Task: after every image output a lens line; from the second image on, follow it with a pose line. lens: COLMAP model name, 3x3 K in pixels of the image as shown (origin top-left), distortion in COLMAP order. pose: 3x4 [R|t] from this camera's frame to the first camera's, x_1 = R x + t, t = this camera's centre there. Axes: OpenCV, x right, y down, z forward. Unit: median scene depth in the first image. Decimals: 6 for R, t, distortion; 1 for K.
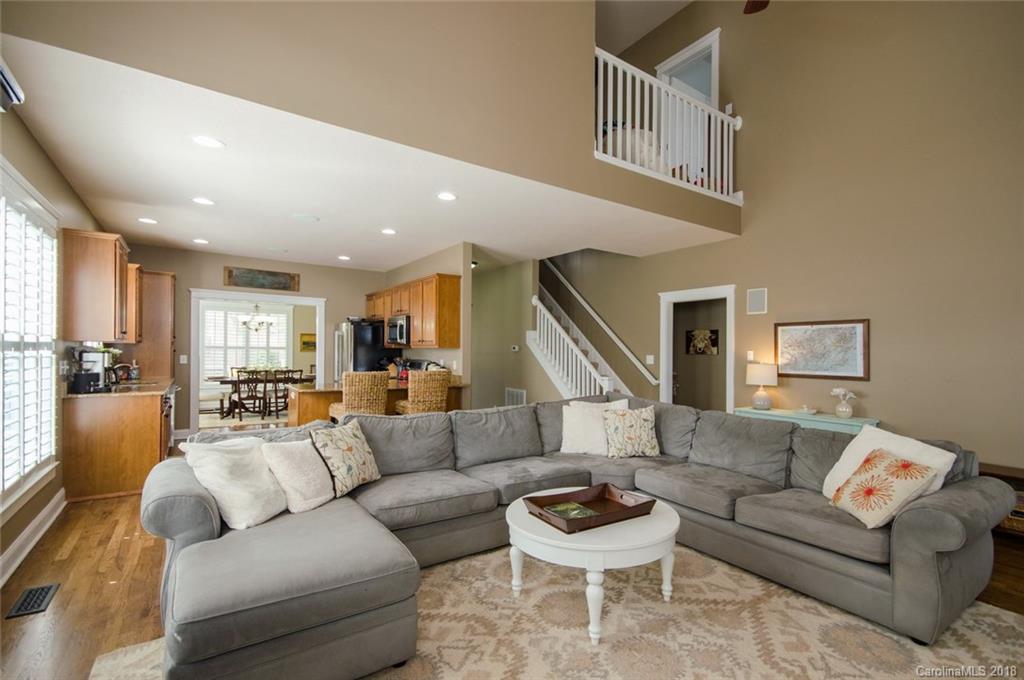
lens RADIAL K [[454.6, 0, 565.7], [0, 454.6, 352.1], [0, 0, 1]] dist [0.019489, 0.000033]
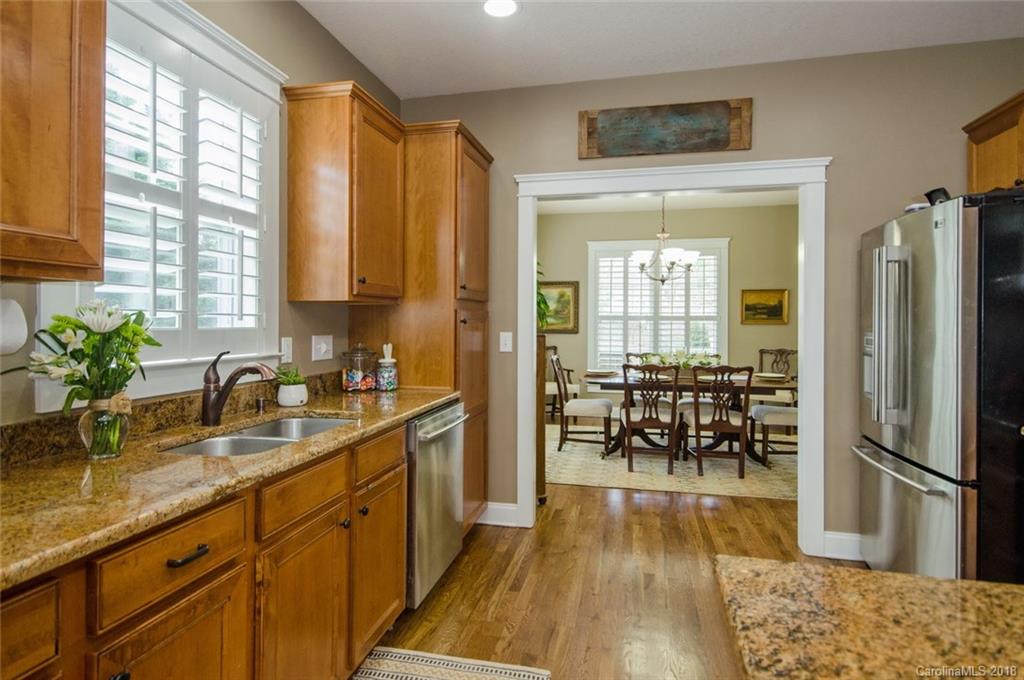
lens RADIAL K [[521.2, 0, 518.5], [0, 521.2, 329.4], [0, 0, 1]] dist [0.013588, 0.001130]
pose [[0.615004, 0.000924, -0.788523, -0.388709], [0.003913, 0.999983, 0.004223, 0.002102], [0.788514, -0.005683, 0.614991, 0.633003]]
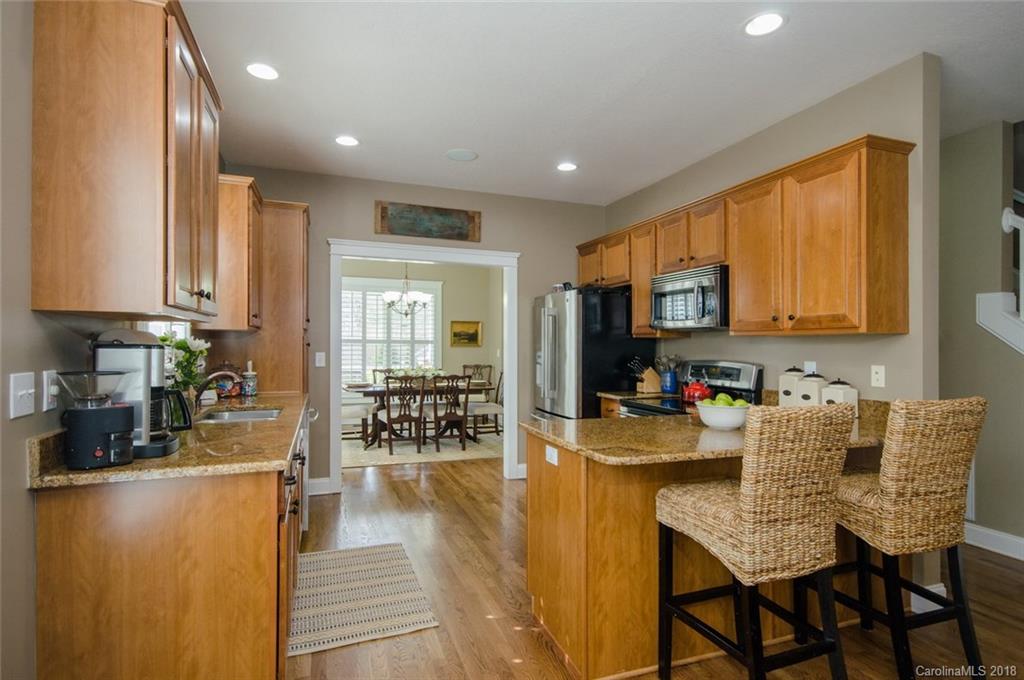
lens RADIAL K [[518.8, 0, 511.1], [0, 518.8, 349.5], [0, 0, 1]] dist [0.020685, 0.001077]
pose [[0.945804, -0.002121, -0.324730, -0.341725], [0.003300, 0.999990, 0.003079, 0.001700], [0.324720, -0.003984, 0.945802, 0.401760]]
